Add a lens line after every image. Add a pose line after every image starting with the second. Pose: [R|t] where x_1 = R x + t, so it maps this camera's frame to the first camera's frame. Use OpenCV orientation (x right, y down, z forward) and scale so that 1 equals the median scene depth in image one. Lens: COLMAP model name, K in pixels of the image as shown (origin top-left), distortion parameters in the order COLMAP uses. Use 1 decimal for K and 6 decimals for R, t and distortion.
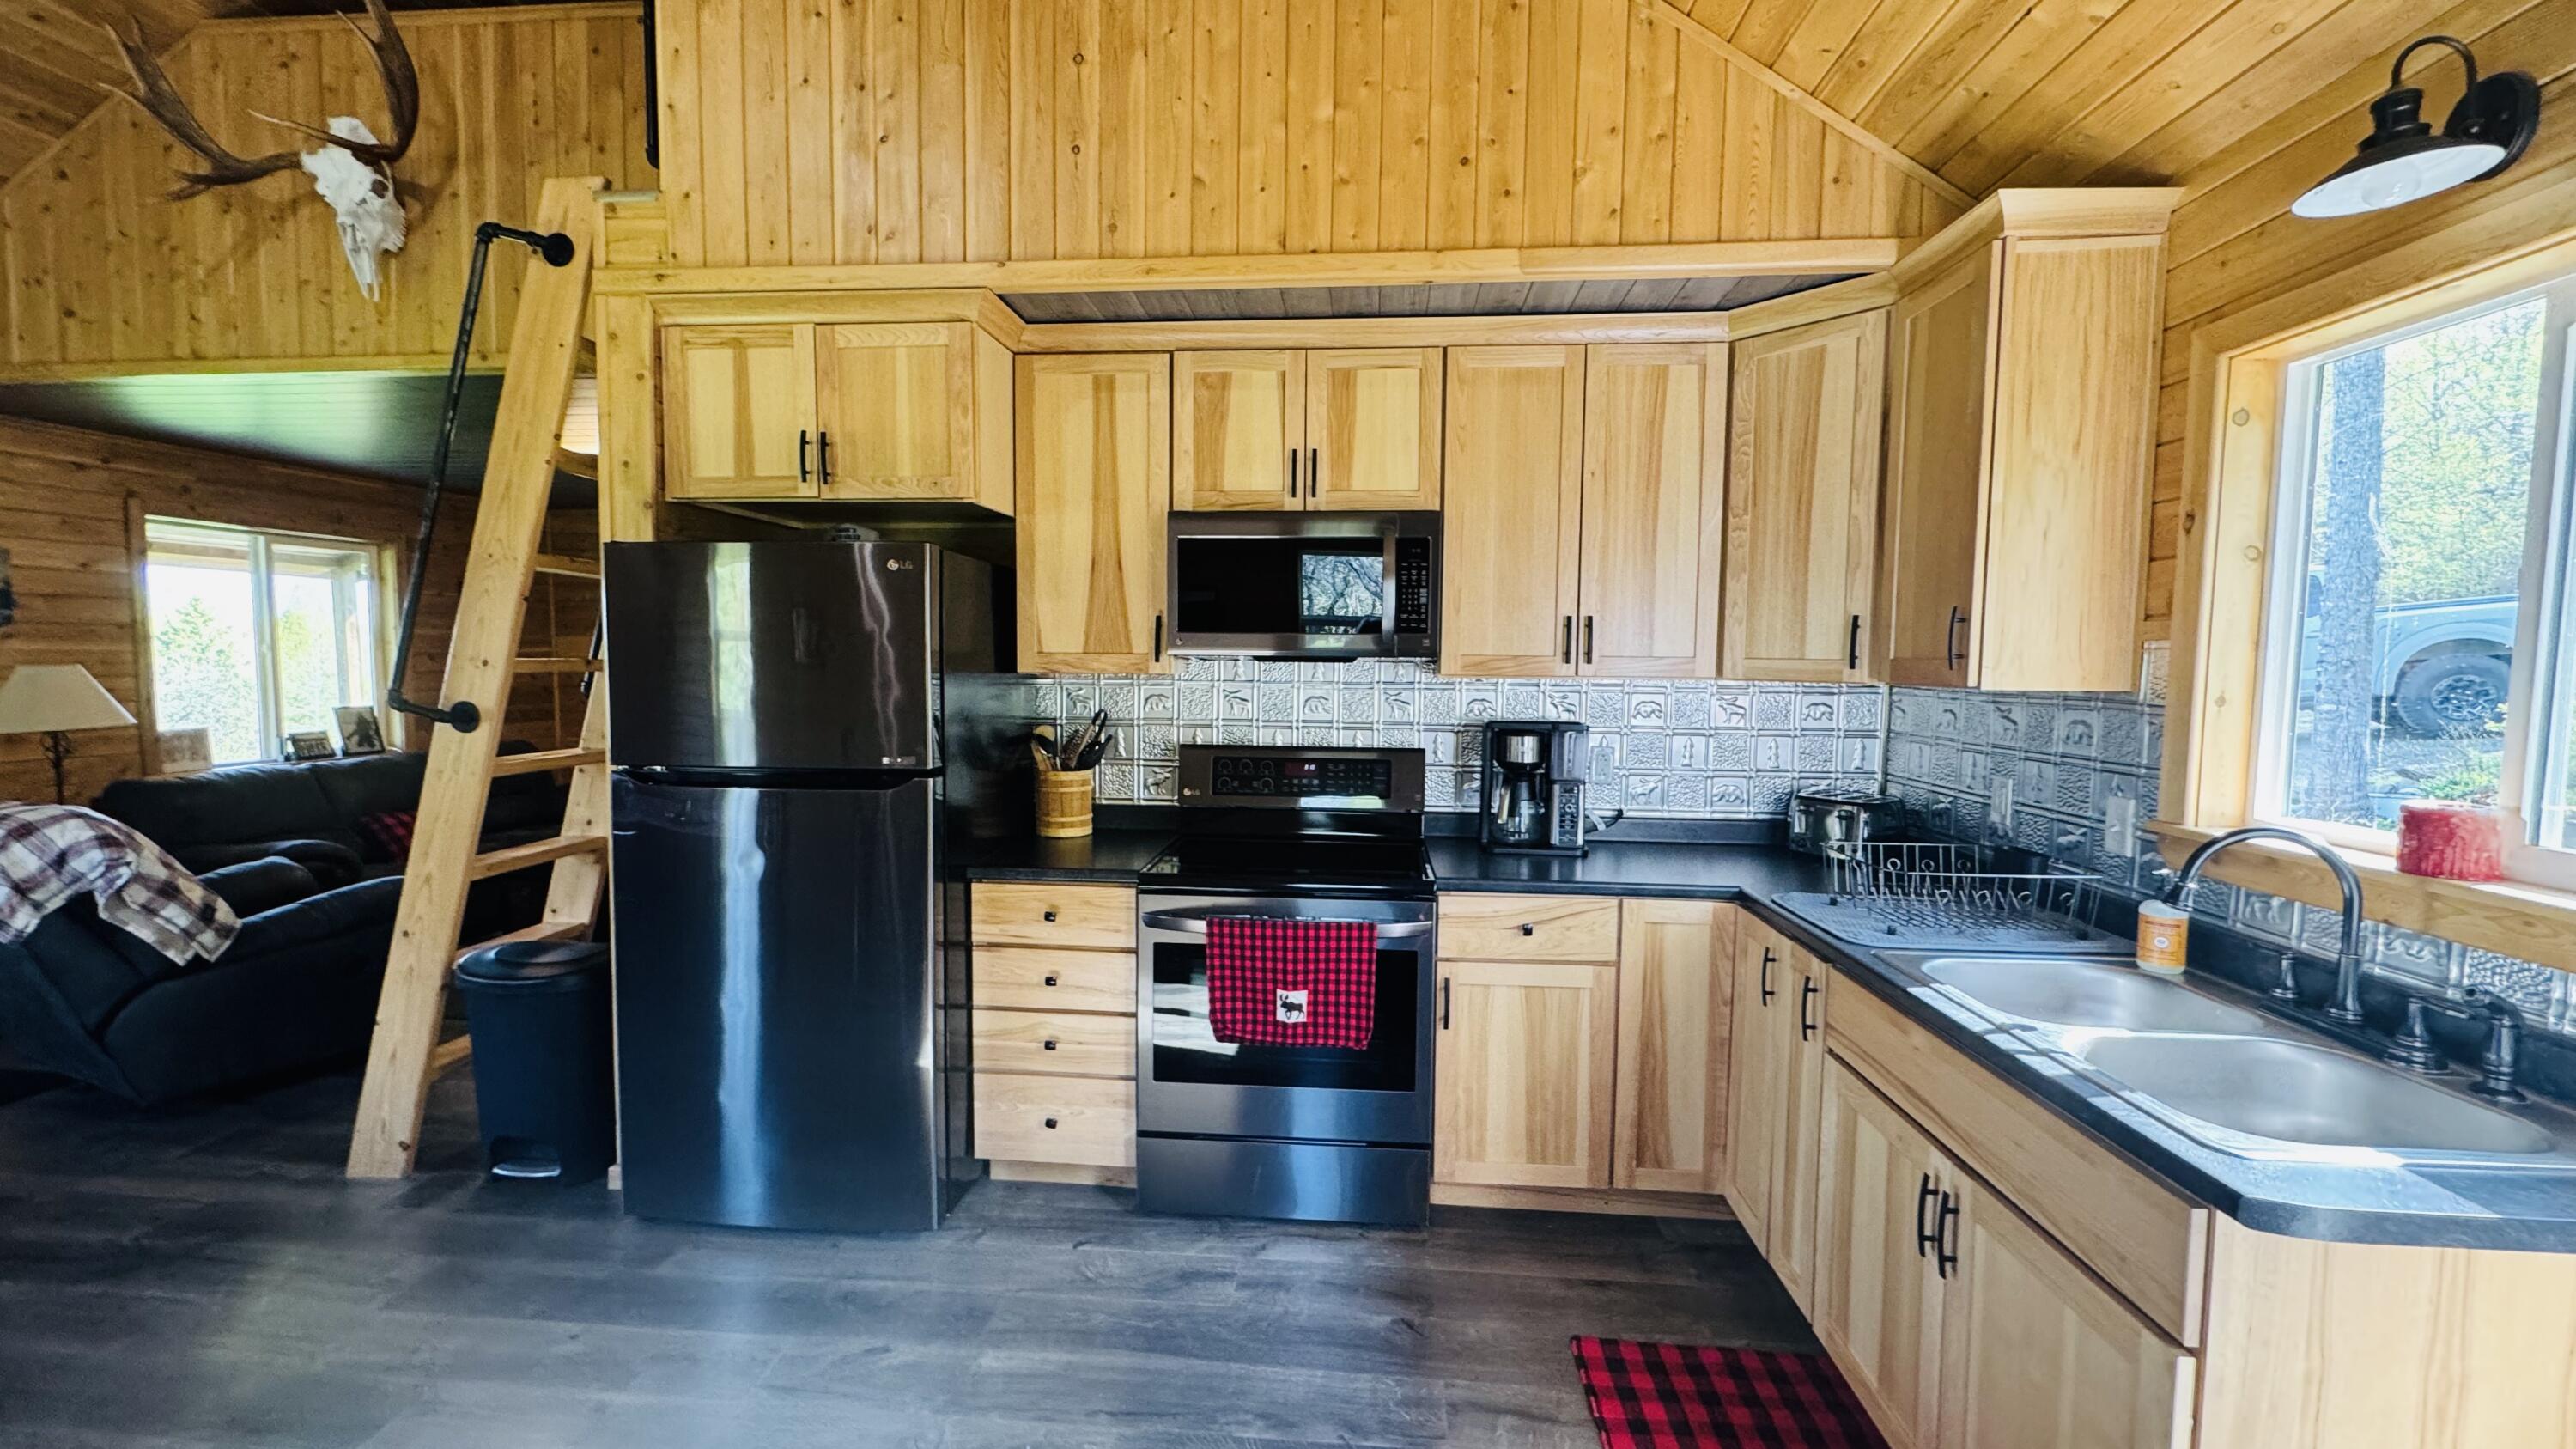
lens RADIAL K [[1027.8, 0, 1284.5], [0, 1027.8, 726.0], [0, 0, 1]] dist [-0.004802, 0.000321]
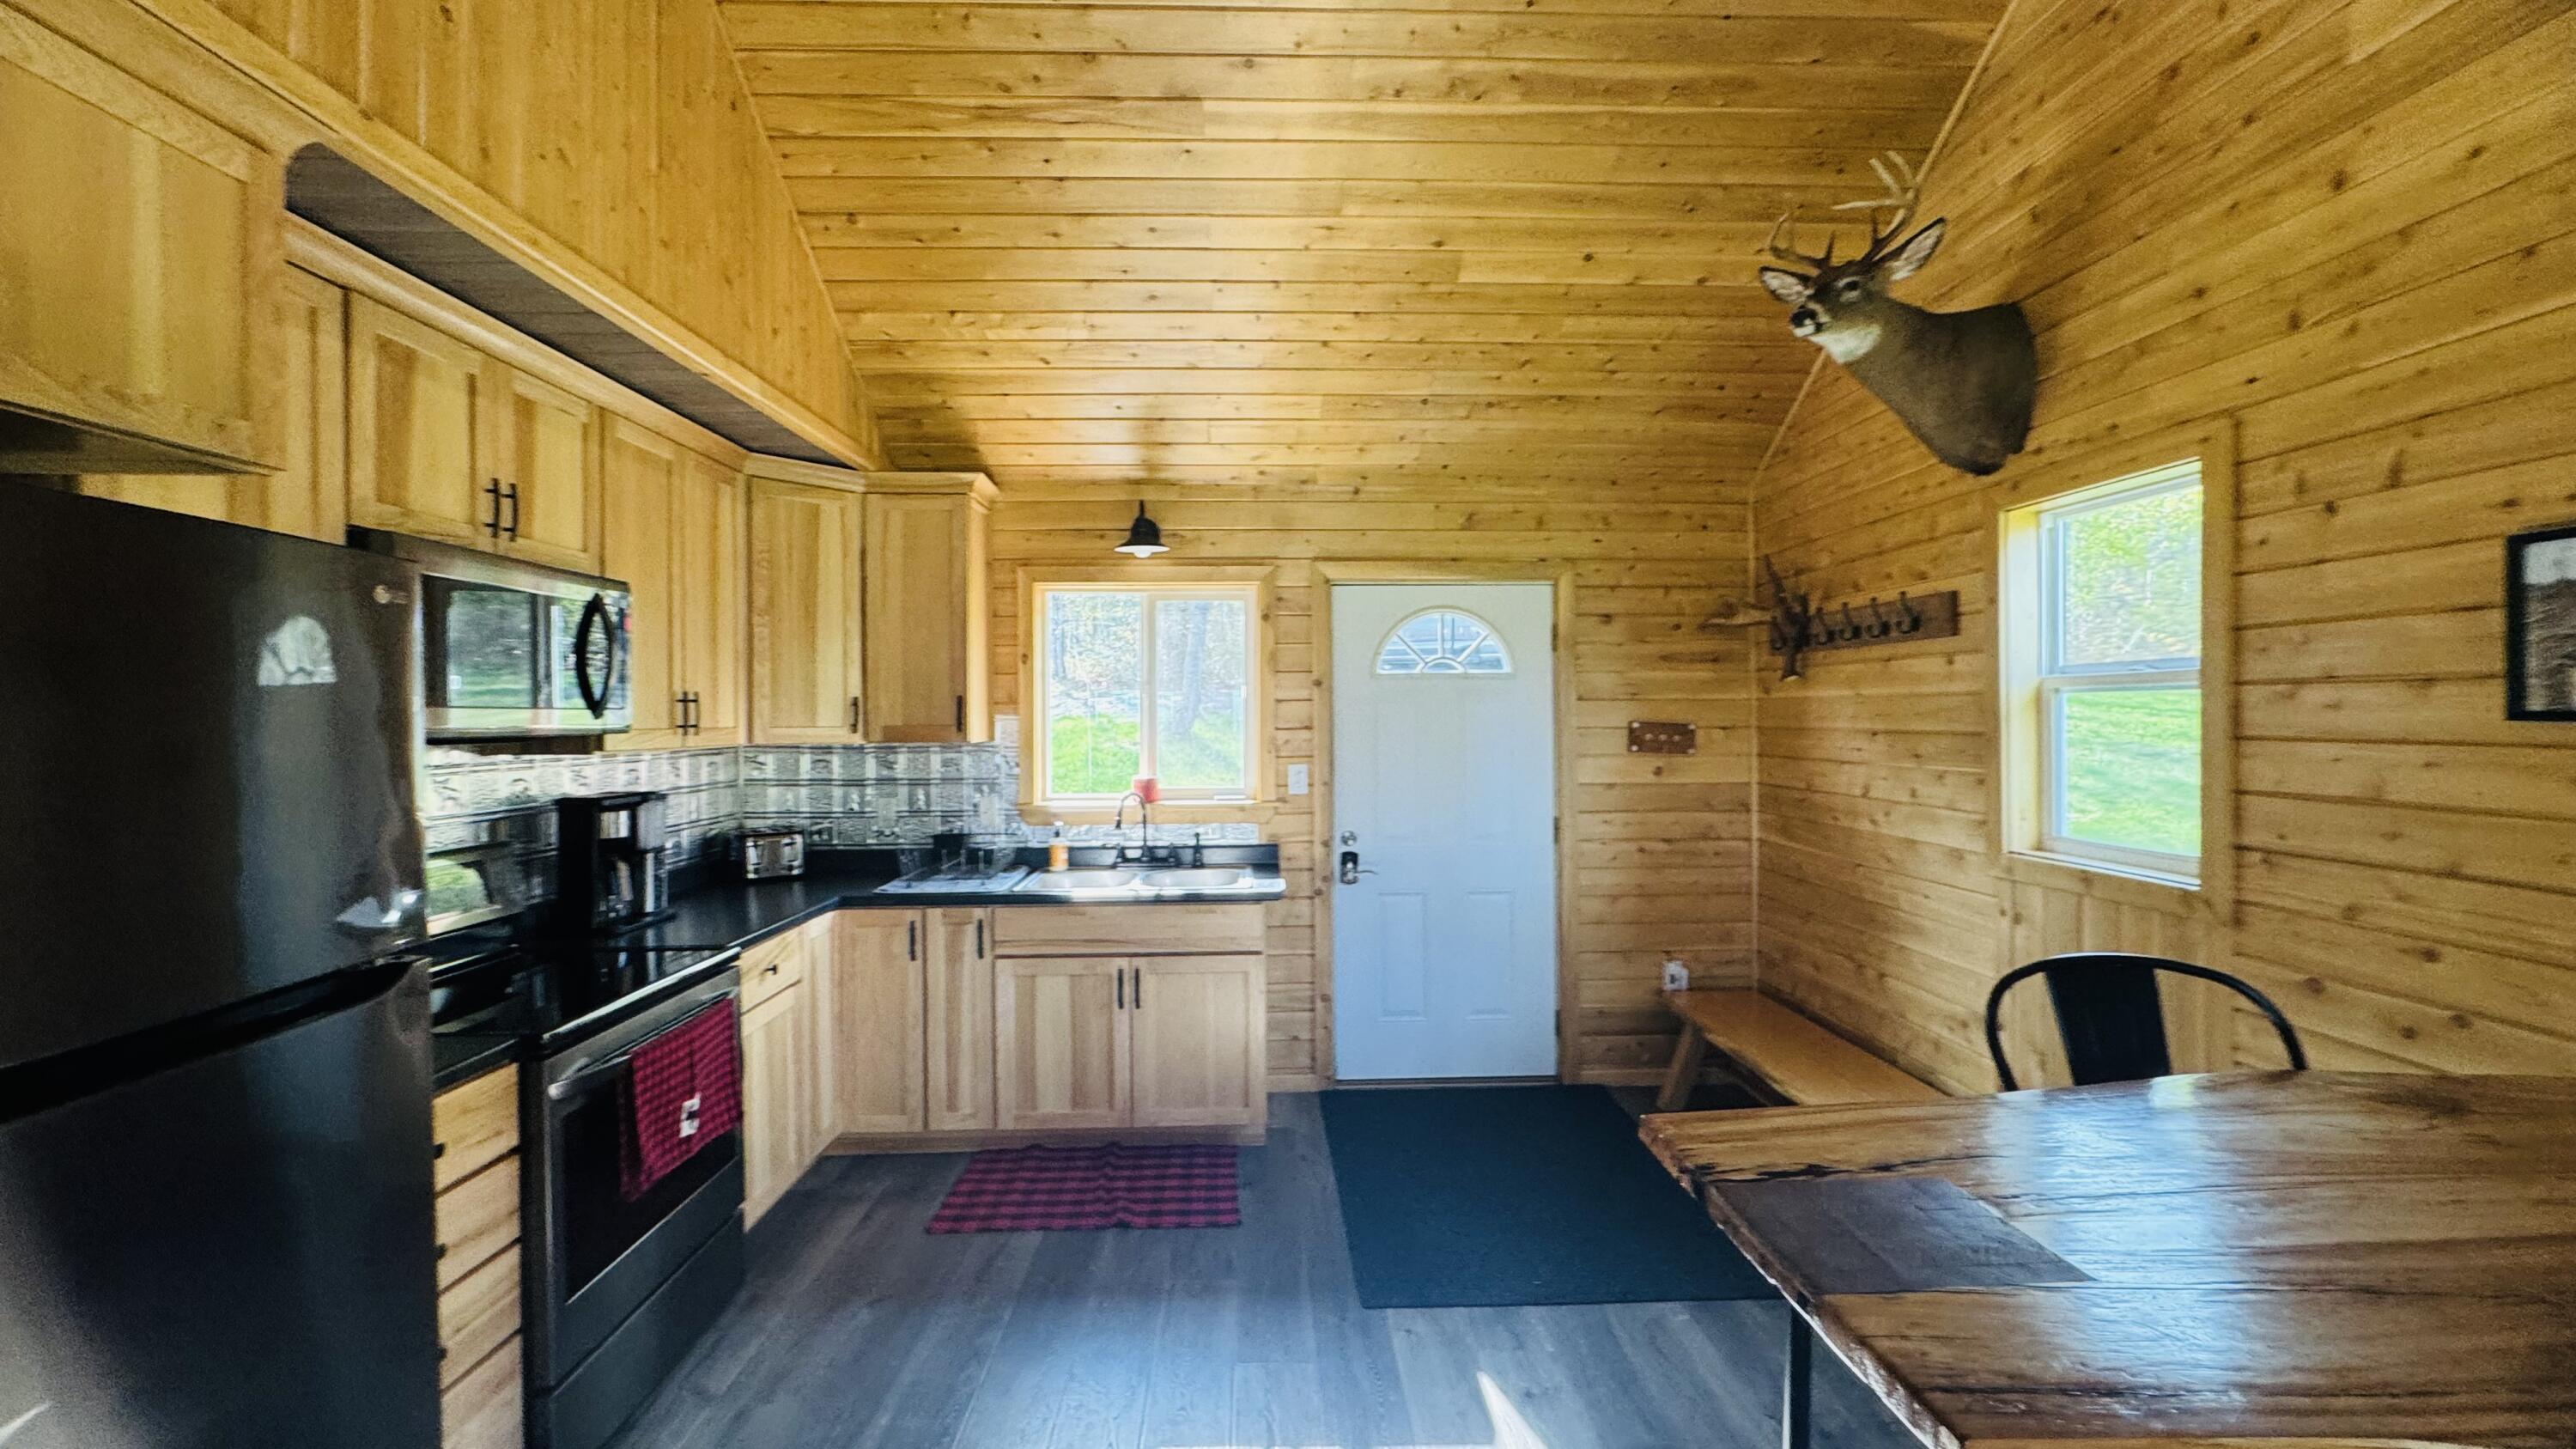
lens RADIAL K [[1027.8, 0, 1286.5], [0, 1027.8, 722.1], [0, 0, 1]] dist [-0.004802, 0.000321]
pose [[-0.117466, -0.015040, 0.992963, -0.936306], [0.070310, 0.997250, 0.023422, -0.060128], [-0.990585, 0.072567, -0.116085, 0.538664]]
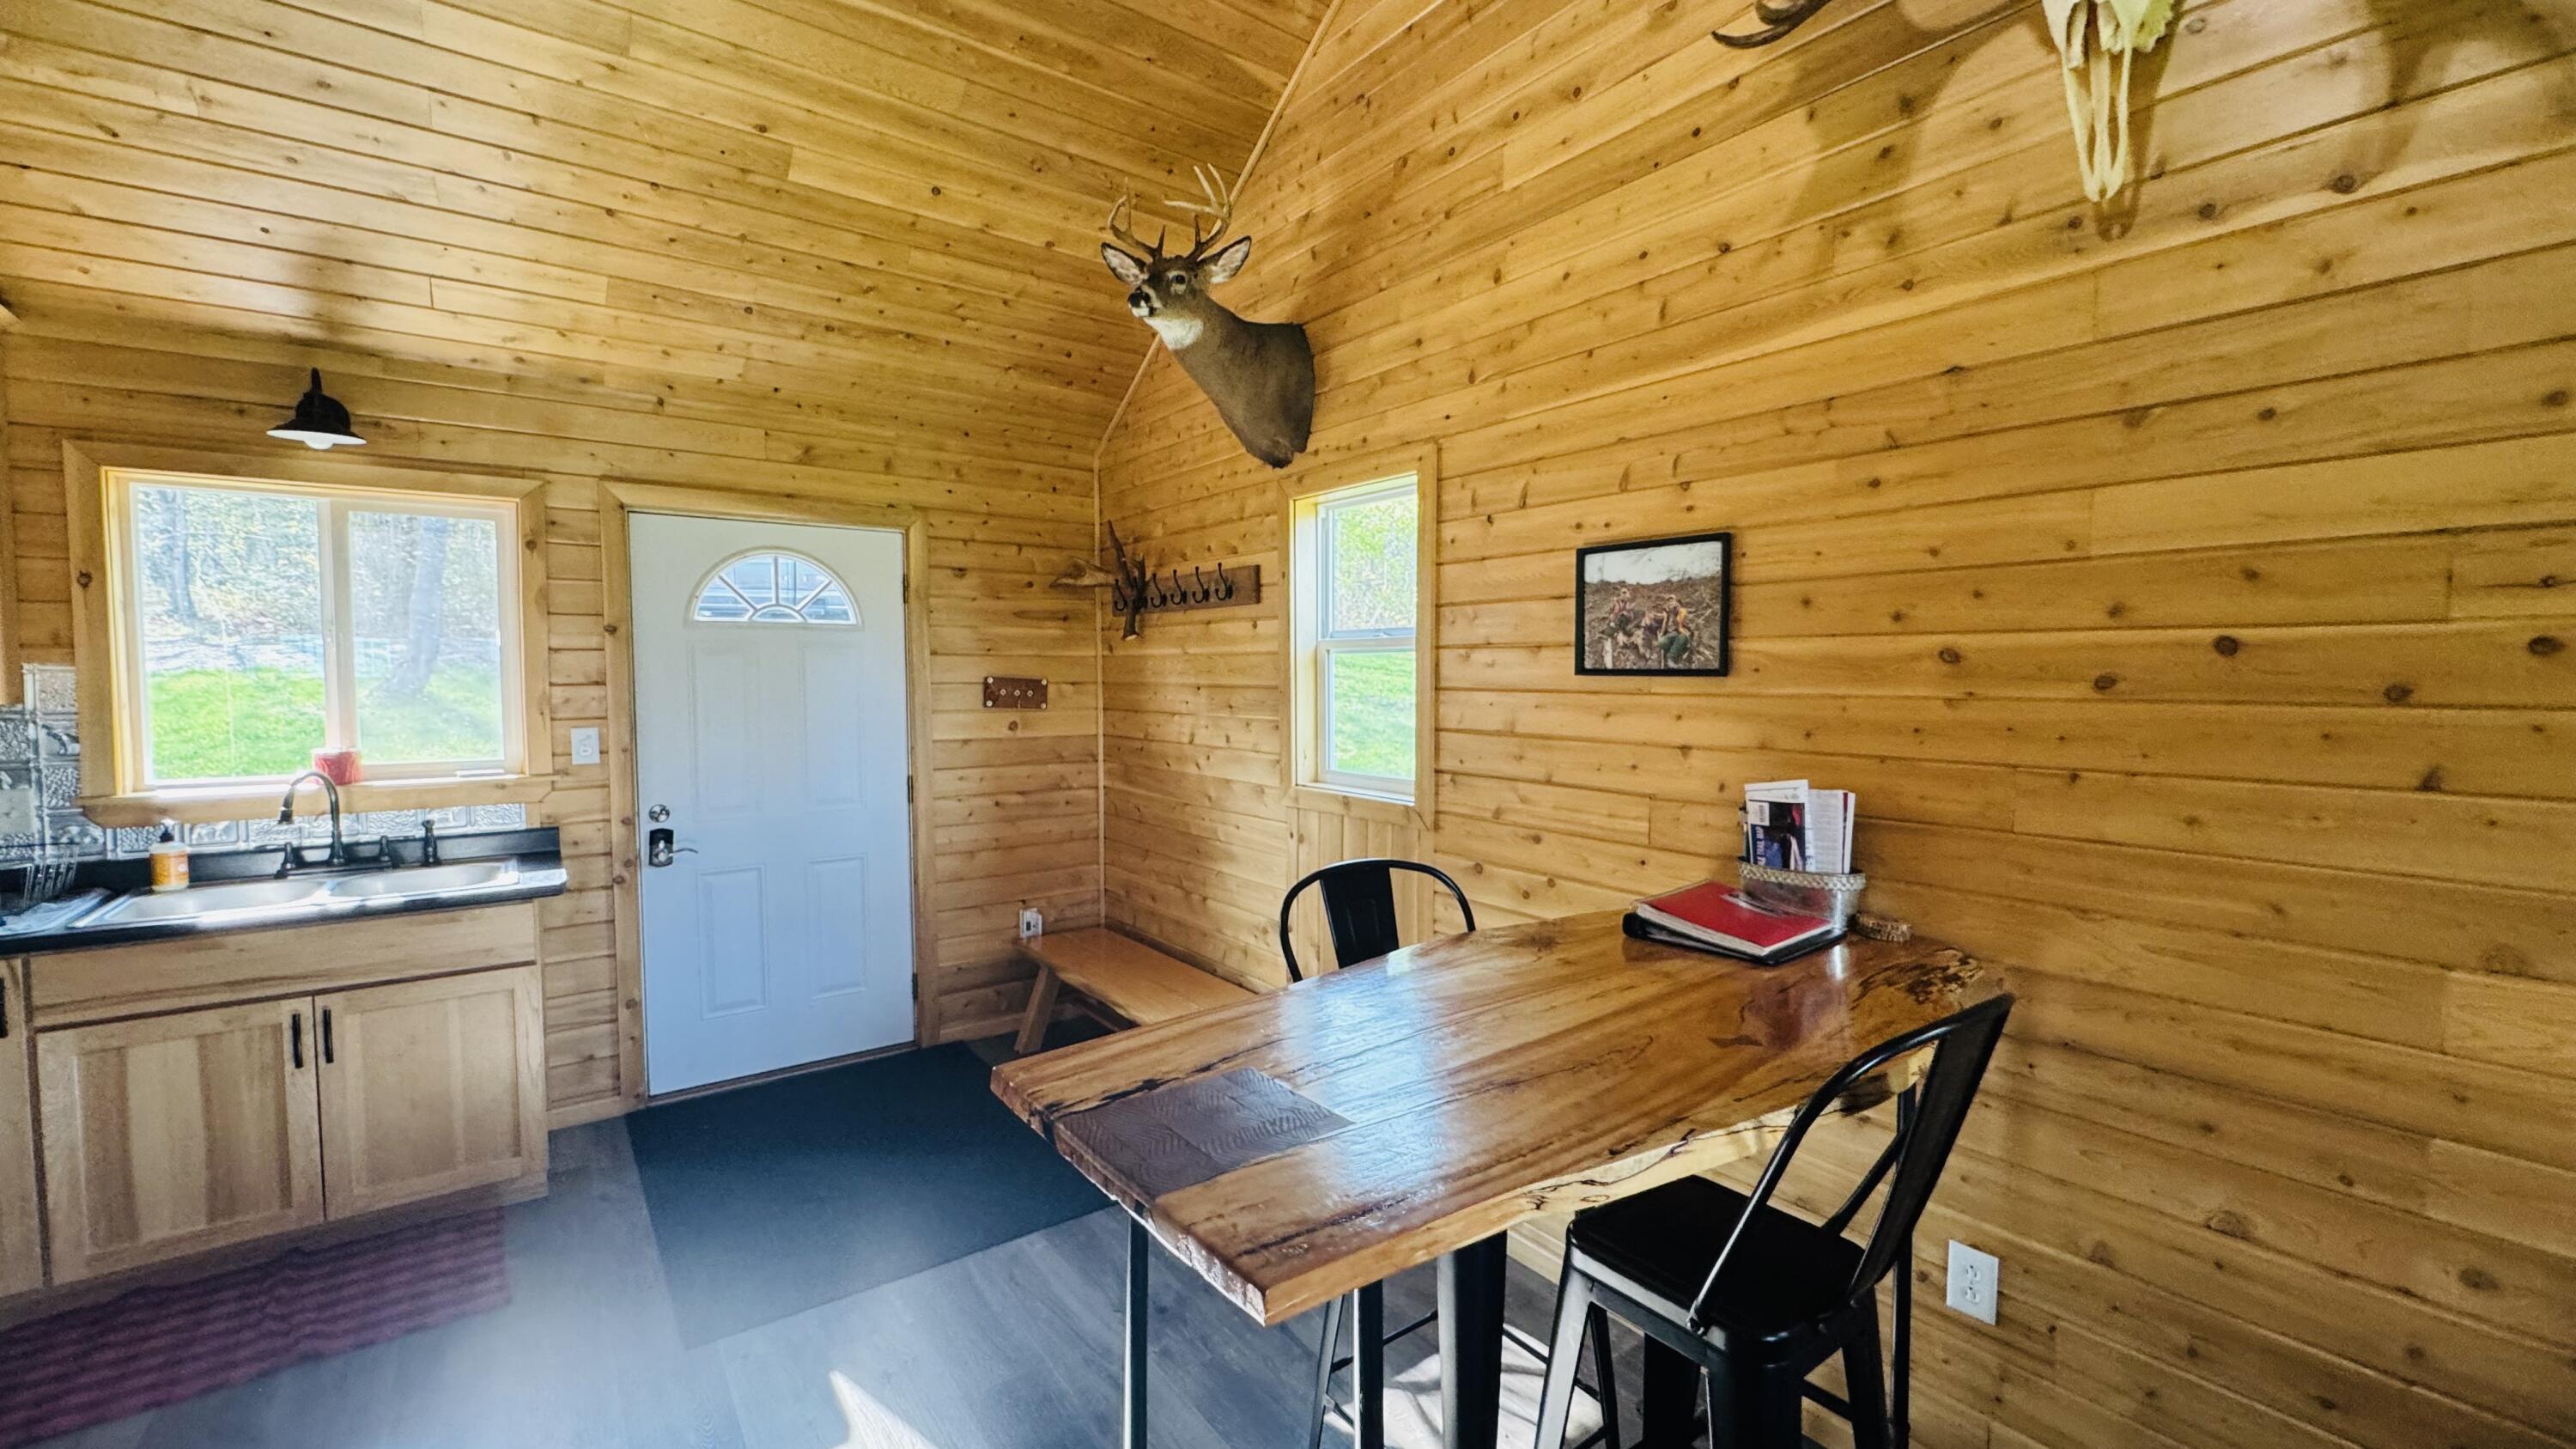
lens RADIAL K [[1027.8, 0, 1287.0], [0, 1027.8, 721.8], [0, 0, 1]] dist [-0.004802, 0.000321]
pose [[-0.661815, -0.046003, 0.748254, -0.922501], [0.043475, 0.994080, 0.099569, -0.055275], [-0.748405, 0.098427, -0.655897, 0.527008]]
